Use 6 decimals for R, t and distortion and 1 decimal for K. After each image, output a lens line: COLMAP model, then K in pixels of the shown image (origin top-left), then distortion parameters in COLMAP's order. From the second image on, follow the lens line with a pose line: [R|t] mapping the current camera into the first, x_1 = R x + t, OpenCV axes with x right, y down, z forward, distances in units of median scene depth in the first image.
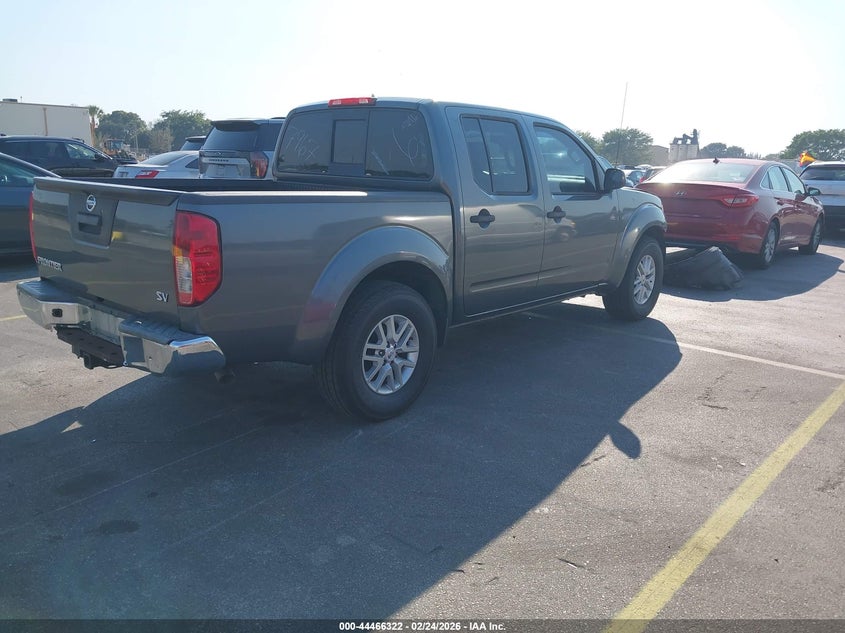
lens RADIAL K [[647.5, 0, 422.5], [0, 647.5, 316.5], [0, 0, 1]] dist [0.074923, 0.000218]
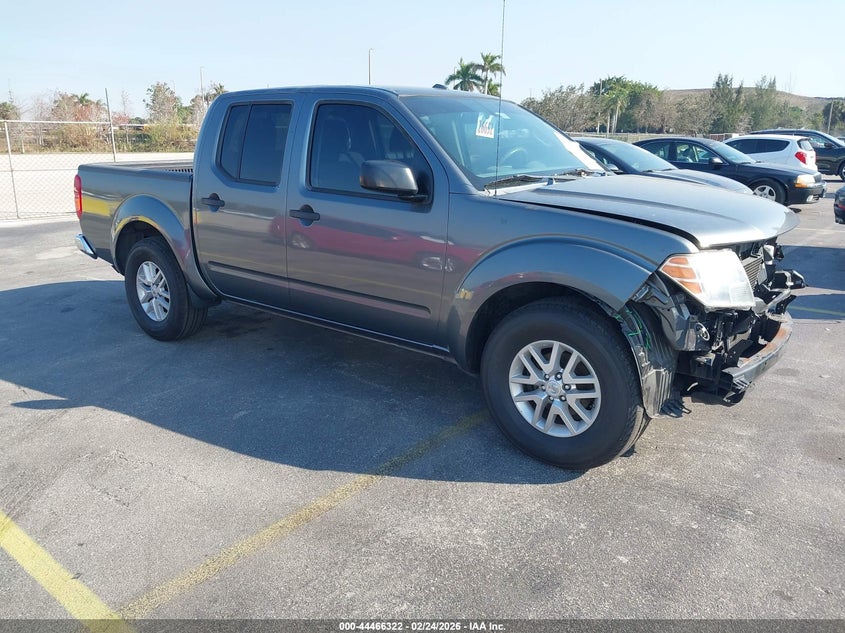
lens RADIAL K [[647.5, 0, 422.5], [0, 647.5, 316.5], [0, 0, 1]] dist [0.074923, 0.000218]
pose [[0.053554, 0.216285, -0.974860, 1.435537], [-0.251242, 0.947774, 0.196474, -0.325924], [0.966442, 0.234404, 0.105097, 1.521991]]
